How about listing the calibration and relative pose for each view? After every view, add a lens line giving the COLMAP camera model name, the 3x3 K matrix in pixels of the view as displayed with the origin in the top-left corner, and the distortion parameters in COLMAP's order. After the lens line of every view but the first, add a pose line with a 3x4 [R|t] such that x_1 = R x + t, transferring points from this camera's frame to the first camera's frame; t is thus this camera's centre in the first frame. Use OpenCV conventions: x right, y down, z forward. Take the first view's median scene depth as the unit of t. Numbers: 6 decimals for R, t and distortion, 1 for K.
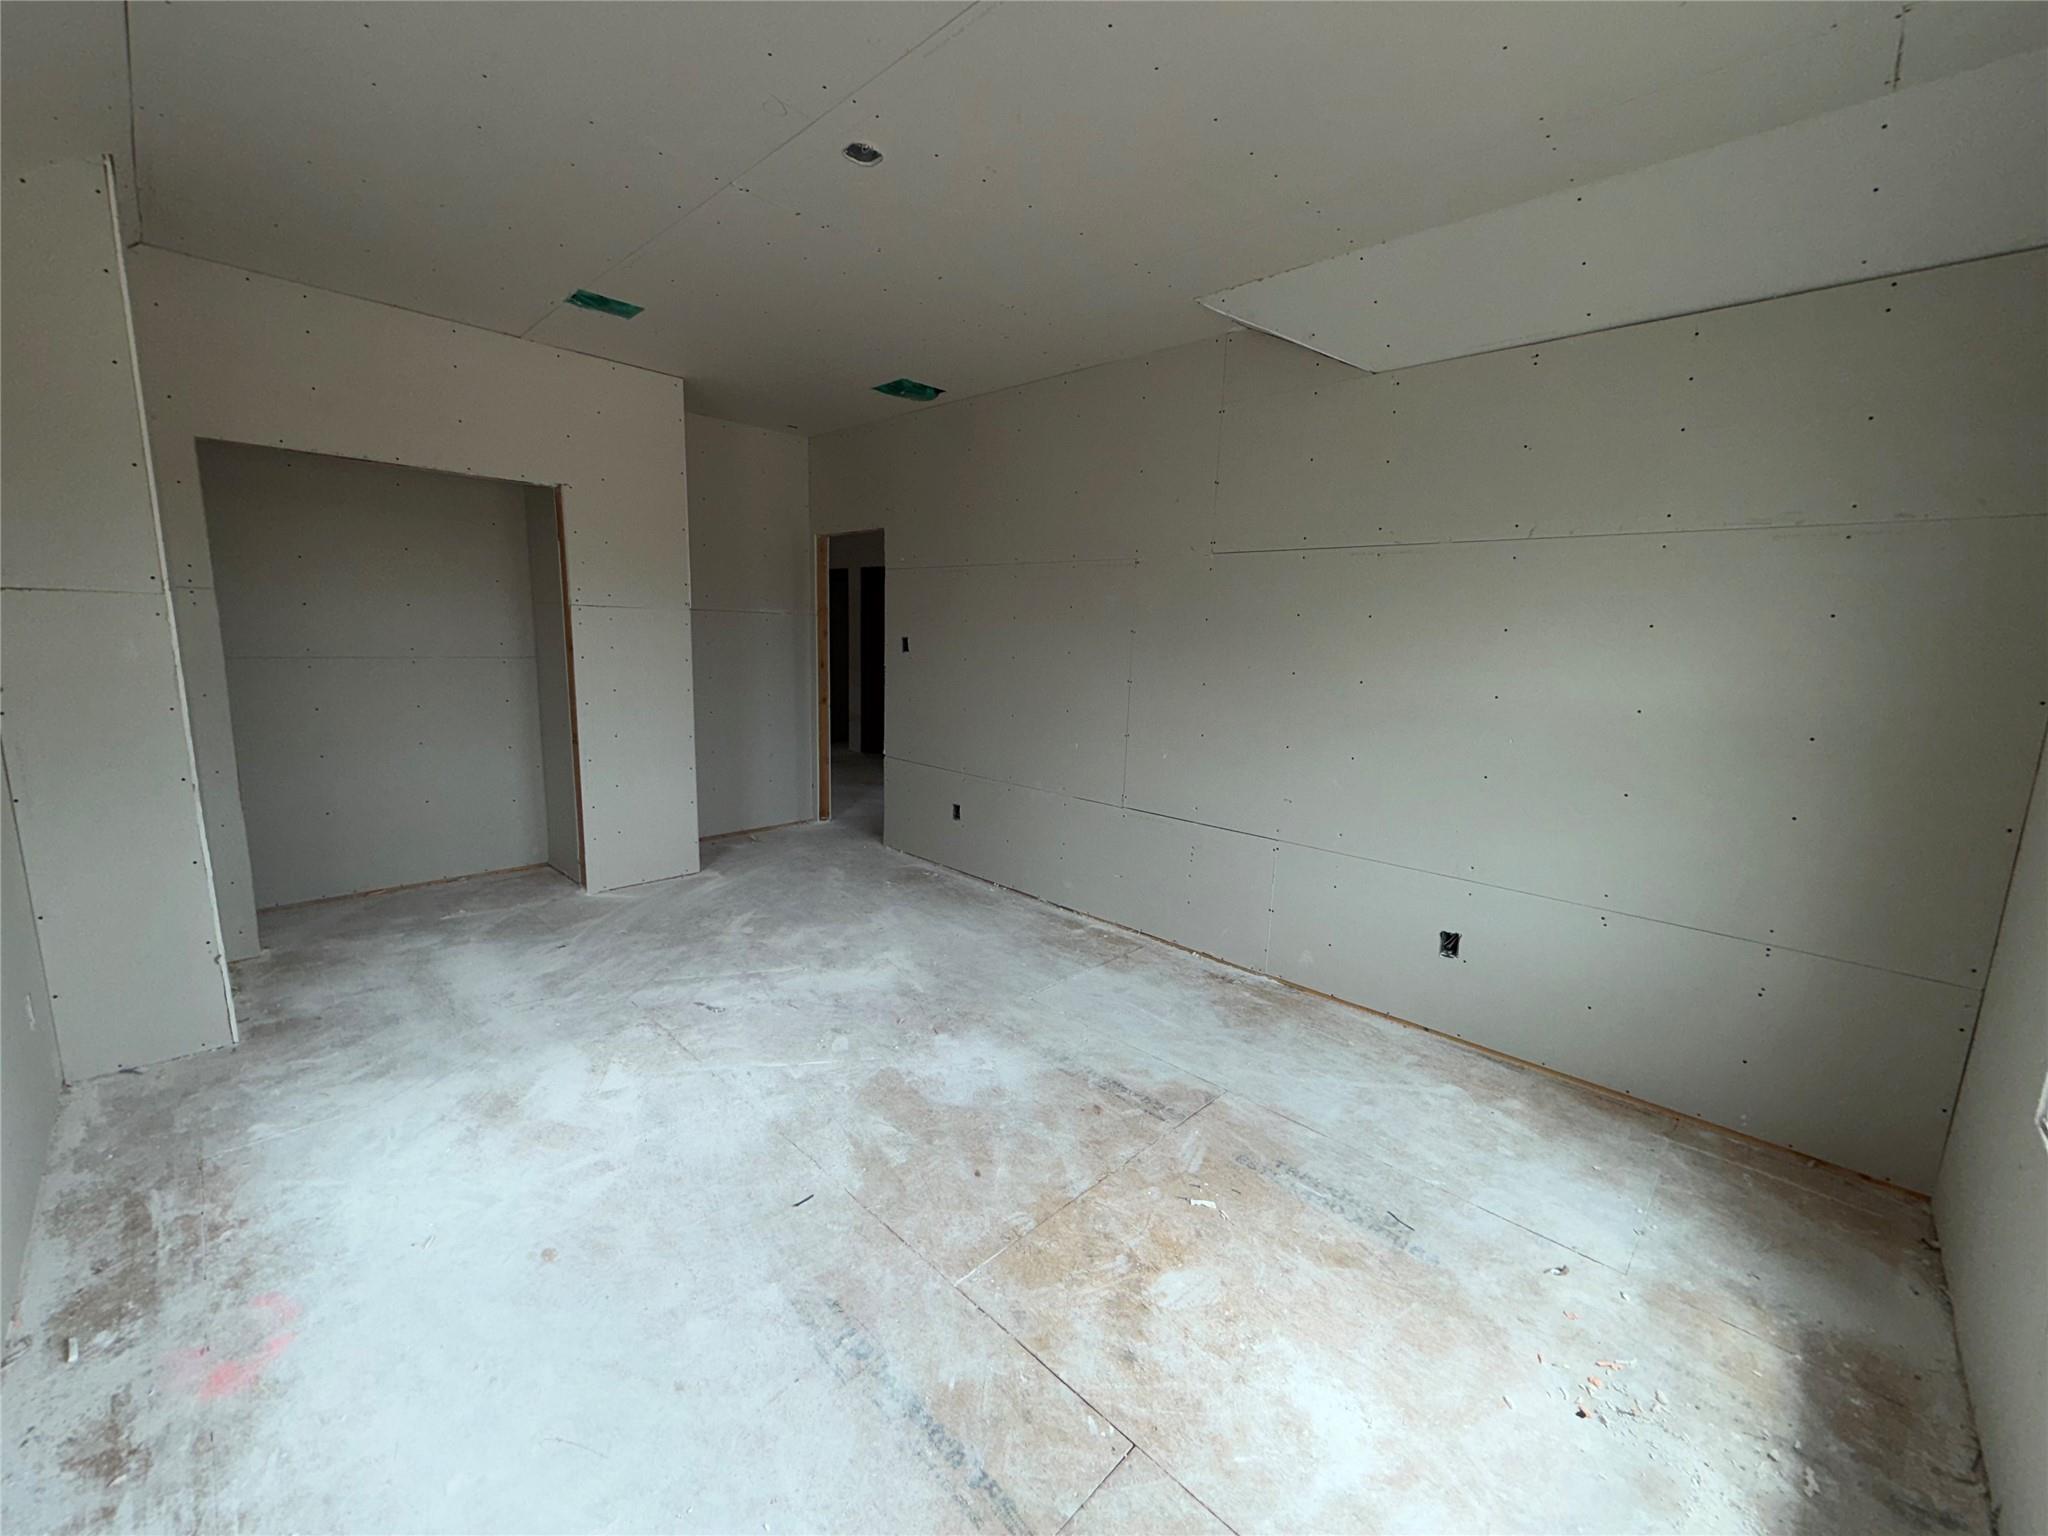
lens RADIAL K [[816.6, 0, 1020.7], [0, 816.6, 765.9], [0, 0, 1]] dist [0.001707, -0.000456]
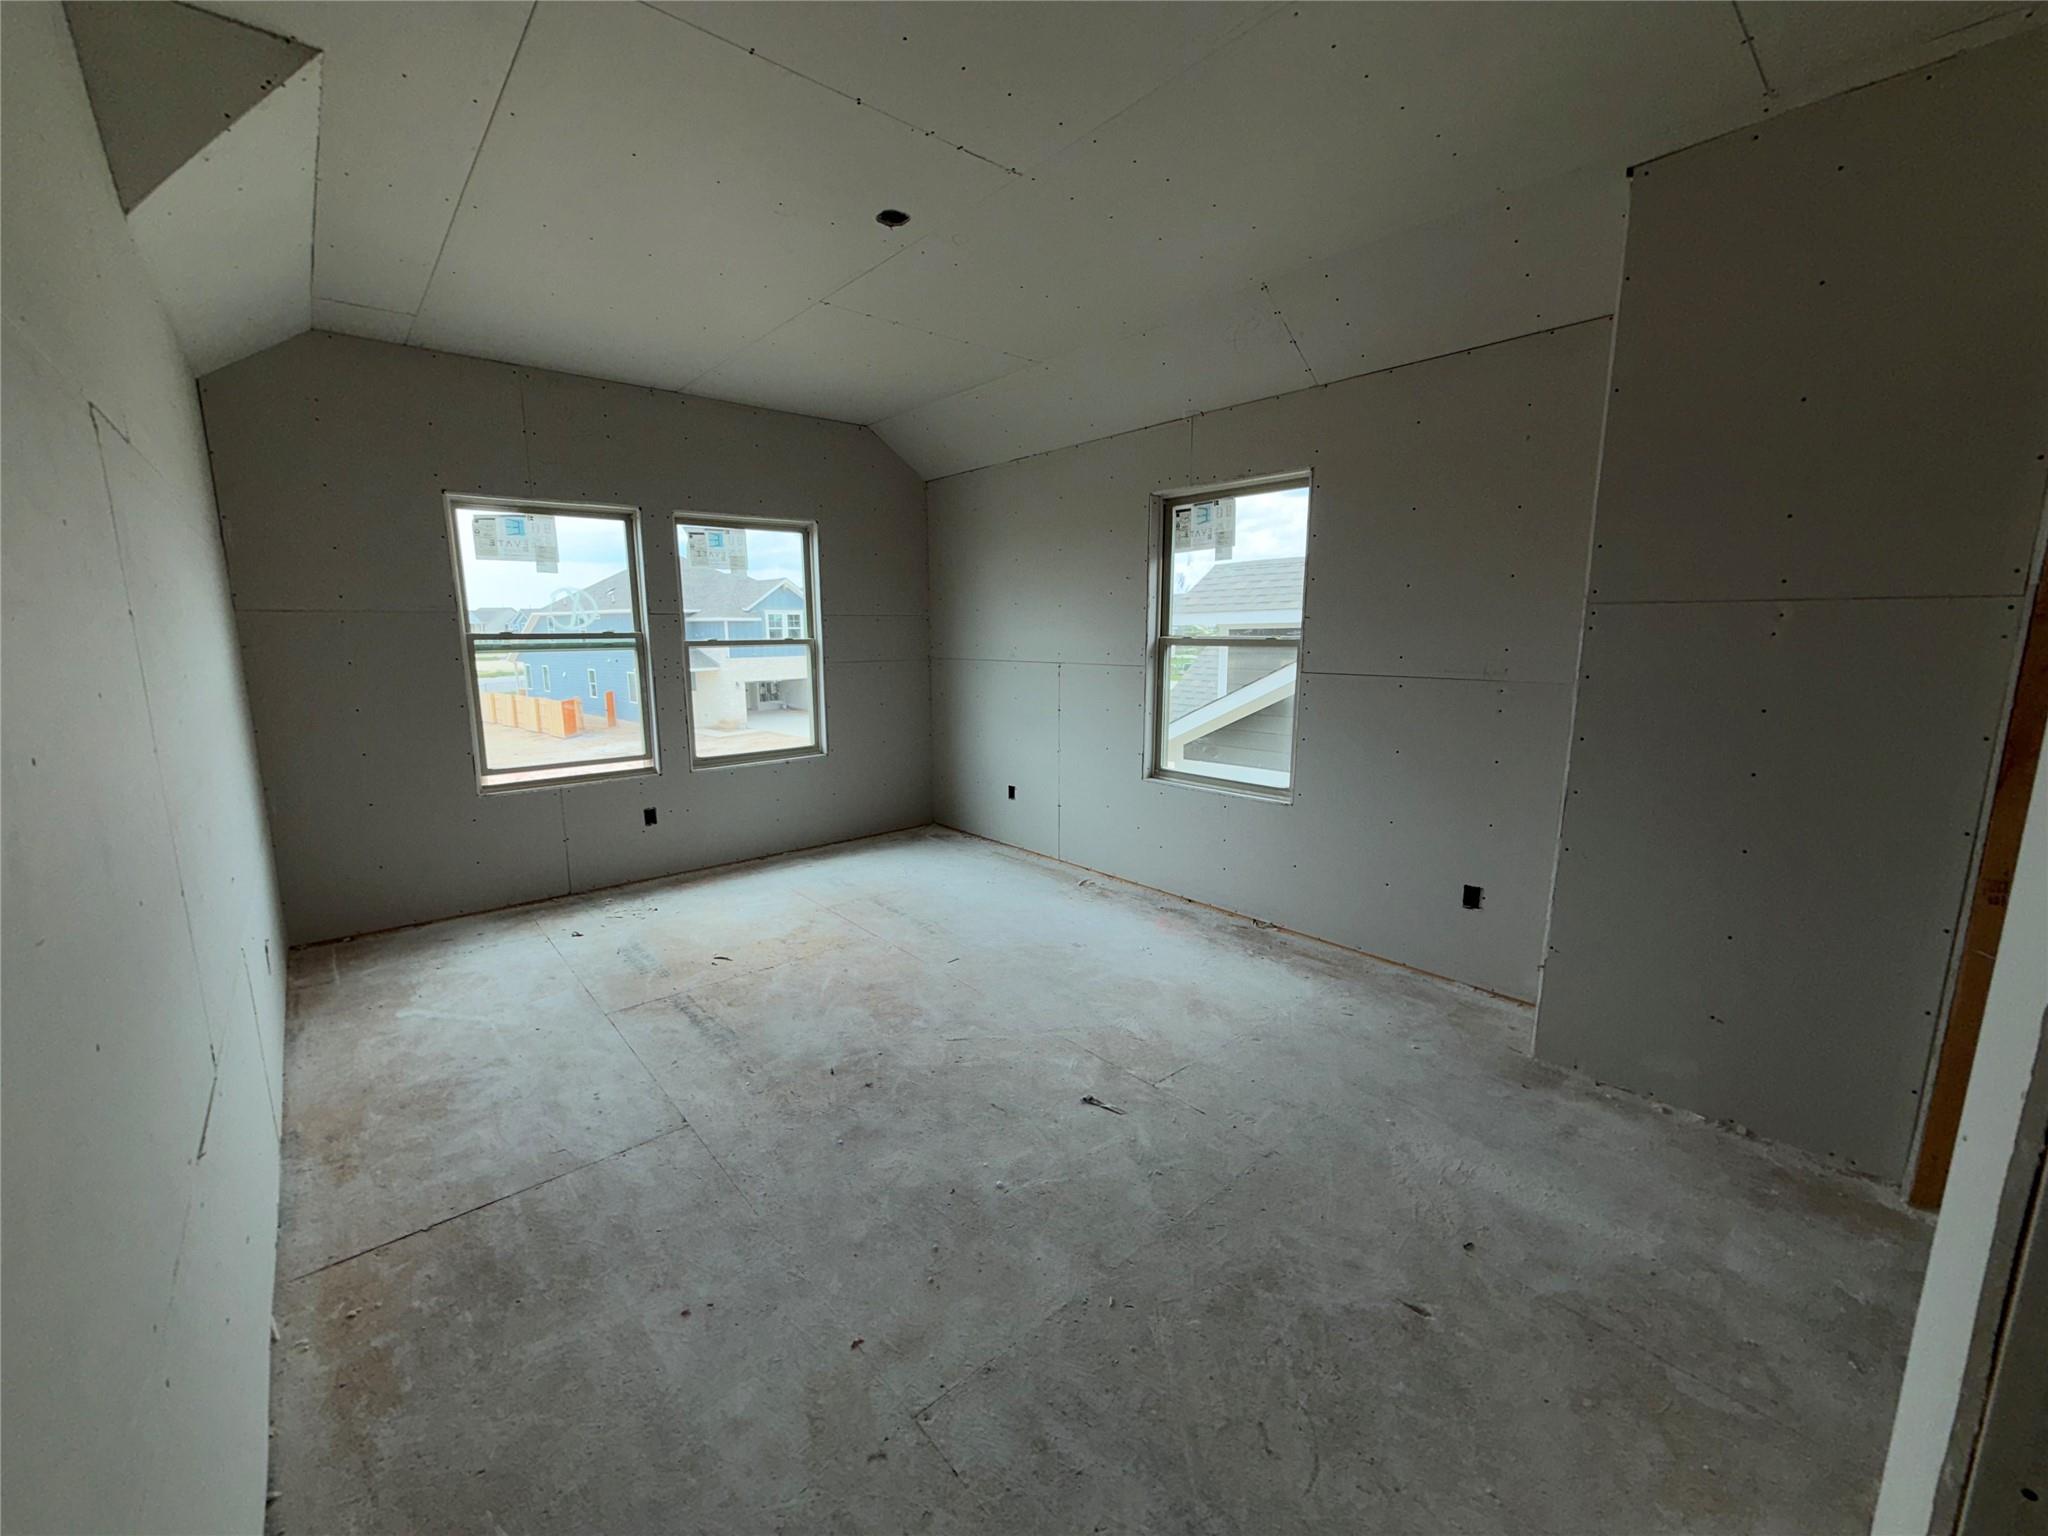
lens RADIAL K [[816.6, 0, 1020.7], [0, 816.6, 765.9], [0, 0, 1]] dist [0.001707, -0.000456]
pose [[-0.995562, -0.041133, 0.084642, -0.485574], [-0.010742, 0.943209, 0.332025, -0.377904], [-0.093492, 0.329643, -0.939465, 2.227321]]
